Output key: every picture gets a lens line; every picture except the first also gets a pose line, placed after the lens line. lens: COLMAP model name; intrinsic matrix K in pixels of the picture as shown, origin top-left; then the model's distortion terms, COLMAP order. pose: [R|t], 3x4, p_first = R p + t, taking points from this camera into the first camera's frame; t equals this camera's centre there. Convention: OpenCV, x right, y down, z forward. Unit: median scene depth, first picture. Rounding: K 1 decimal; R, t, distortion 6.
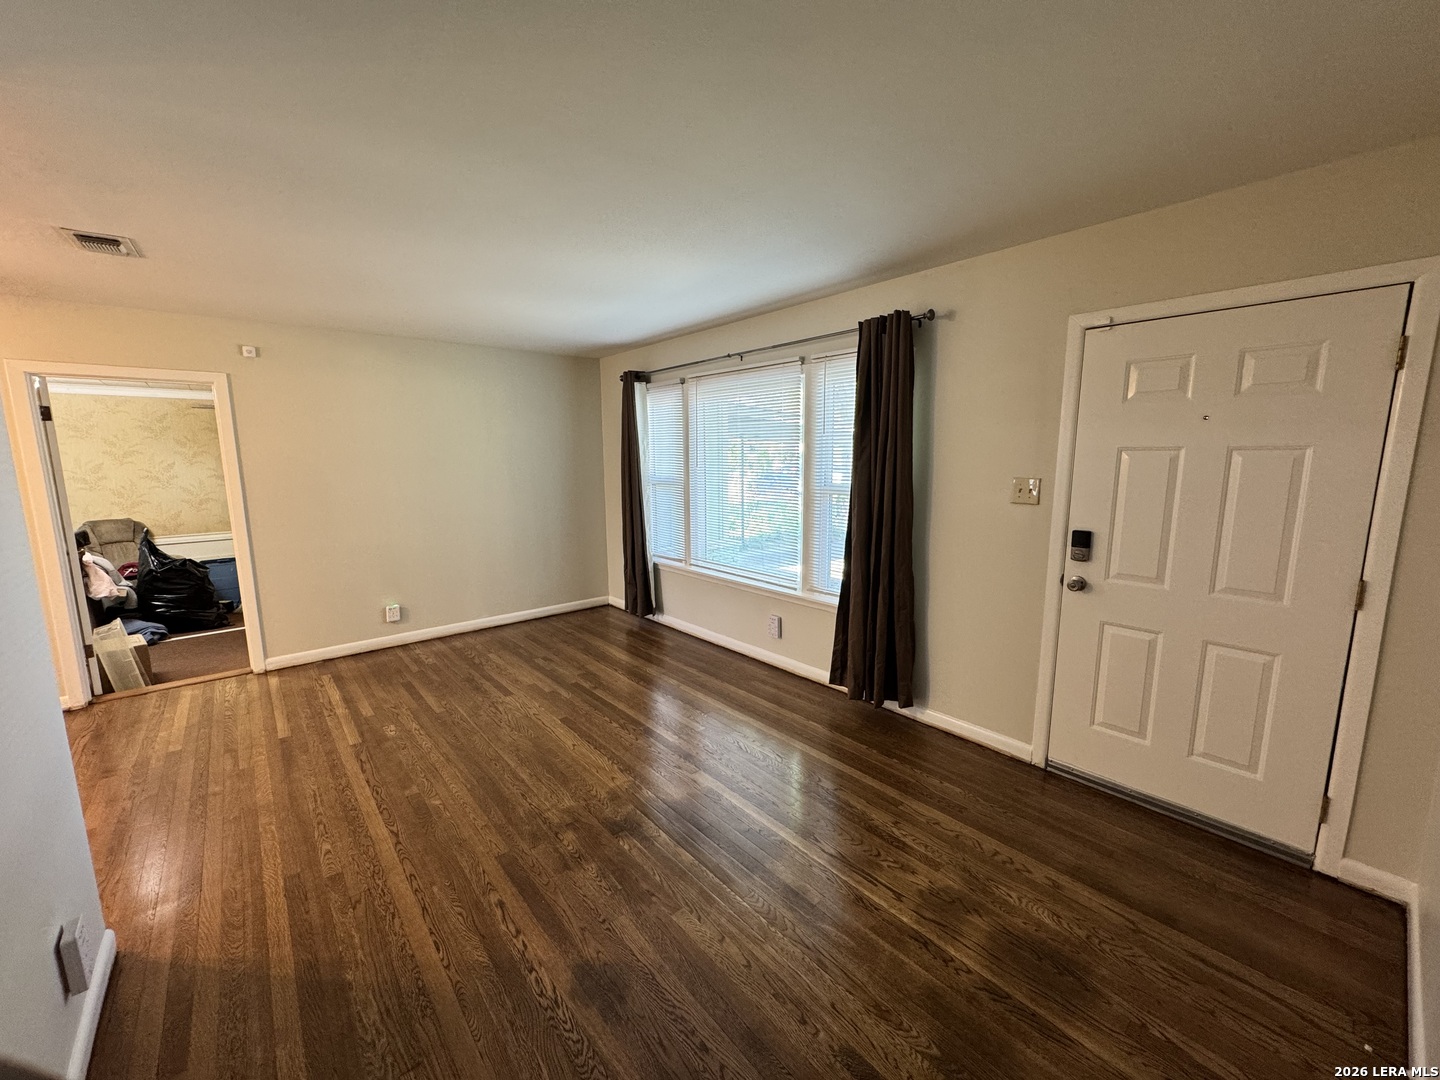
lens RADIAL K [[571.7, 0, 721.3], [0, 571.7, 544.0], [0, 0, 1]] dist [-0.002487, 0.000756]
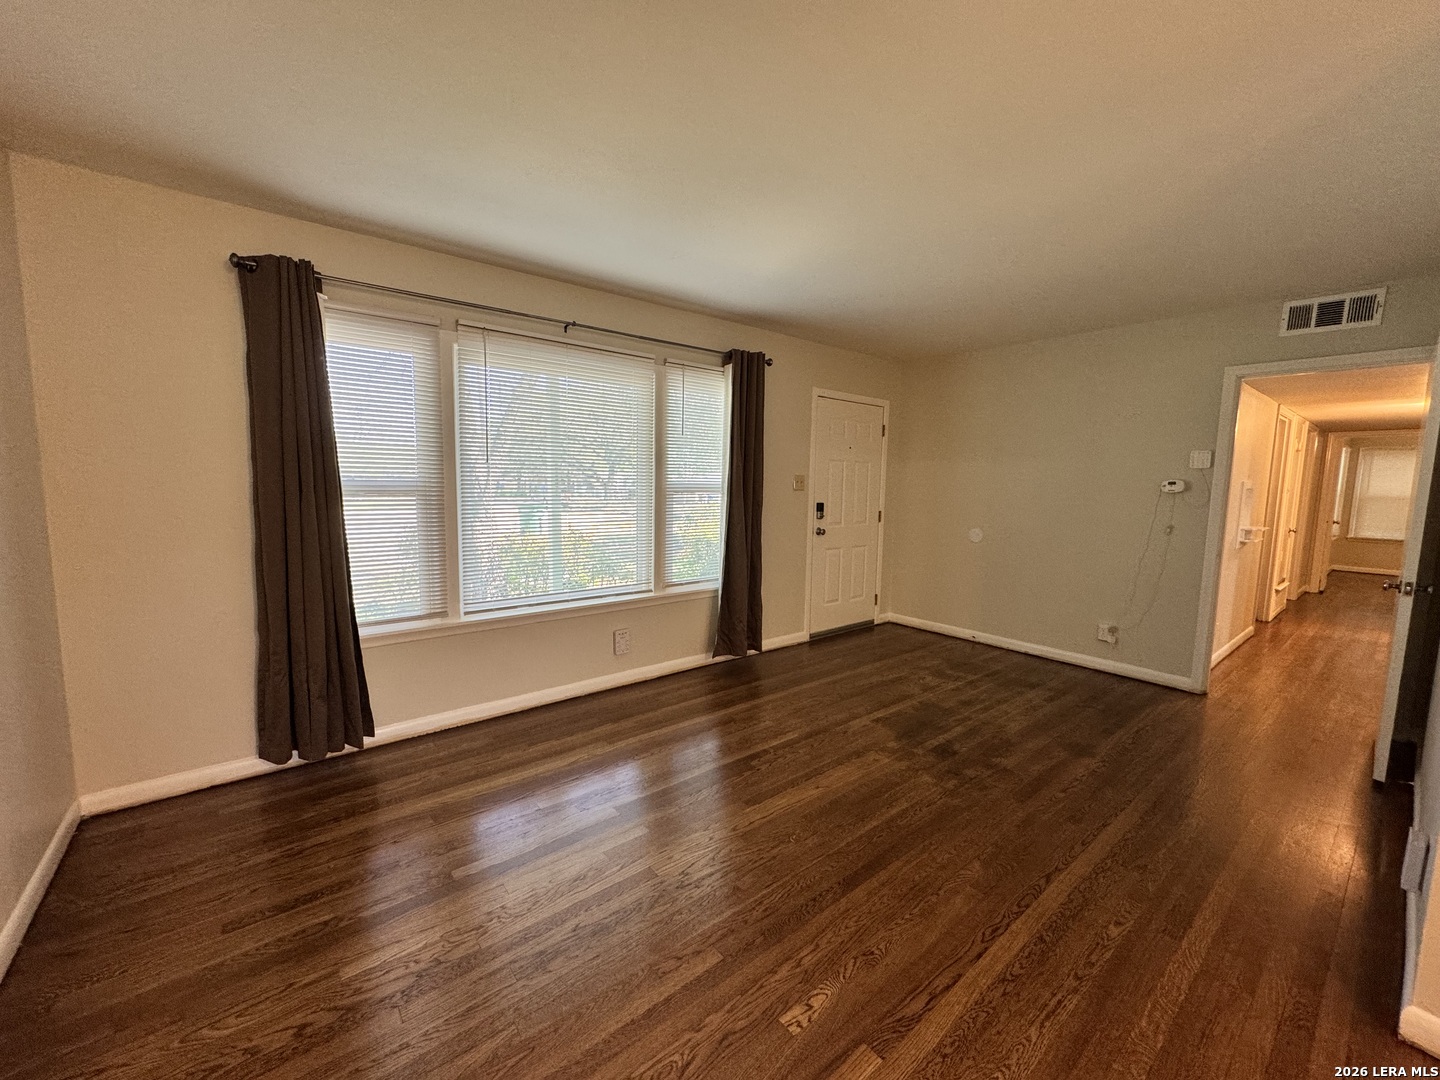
lens RADIAL K [[571.7, 0, 722.0], [0, 571.7, 541.7], [0, 0, 1]] dist [-0.002487, 0.000756]
pose [[0.025457, -0.099967, 0.994665, -1.098337], [0.139585, 0.985596, 0.095483, -0.105435], [-0.989883, 0.136410, 0.039044, 1.099784]]
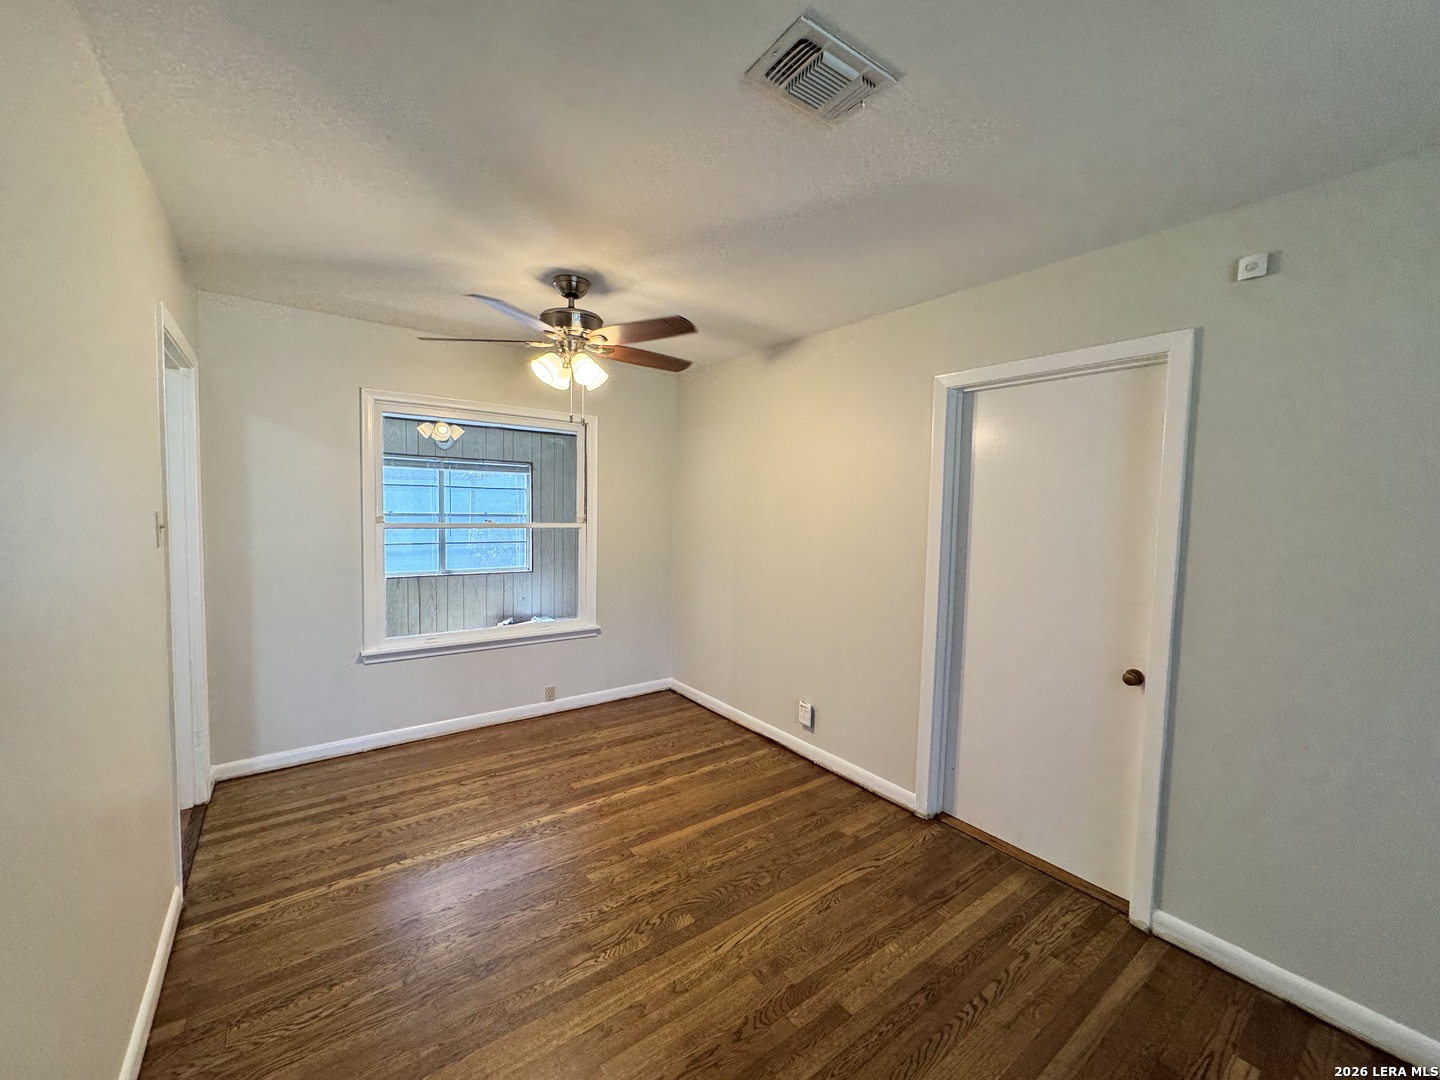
lens RADIAL K [[571.7, 0, 722.0], [0, 571.7, 542.1], [0, 0, 1]] dist [-0.002487, 0.000756]
pose [[-0.058501, 0.064592, -0.996196, -0.441476], [-0.180520, 0.980769, 0.074192, -0.104889], [0.981830, 0.184173, -0.045716, 0.850630]]
